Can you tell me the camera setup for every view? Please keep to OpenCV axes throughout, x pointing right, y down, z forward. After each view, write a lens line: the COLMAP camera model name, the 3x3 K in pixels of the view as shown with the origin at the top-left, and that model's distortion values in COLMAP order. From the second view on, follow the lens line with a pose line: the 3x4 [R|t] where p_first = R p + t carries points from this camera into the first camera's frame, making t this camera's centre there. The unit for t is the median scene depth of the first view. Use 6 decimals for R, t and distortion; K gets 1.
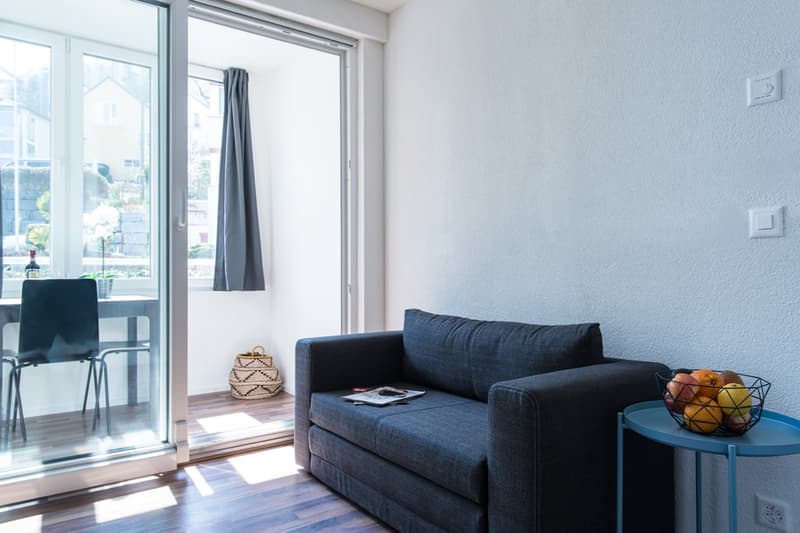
lens RADIAL K [[552.0, 0, 416.0], [0, 552.0, 277.6], [0, 0, 1]] dist [0.013559, -0.011039]
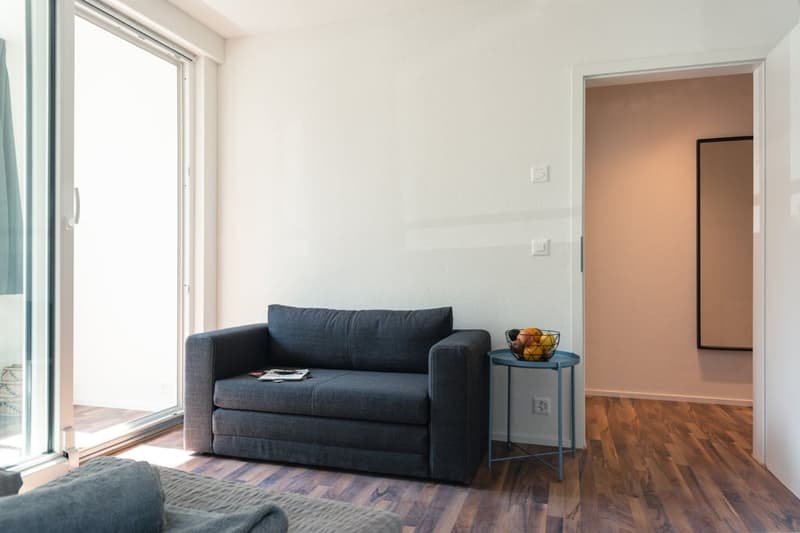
lens RADIAL K [[552.0, 0, 413.1], [0, 552.0, 279.5], [0, 0, 1]] dist [0.013559, -0.011039]
pose [[0.801647, -0.008275, 0.597741, -0.547957], [0.003042, 0.999948, 0.009763, -0.008145], [-0.597791, -0.006008, 0.801630, -0.146610]]
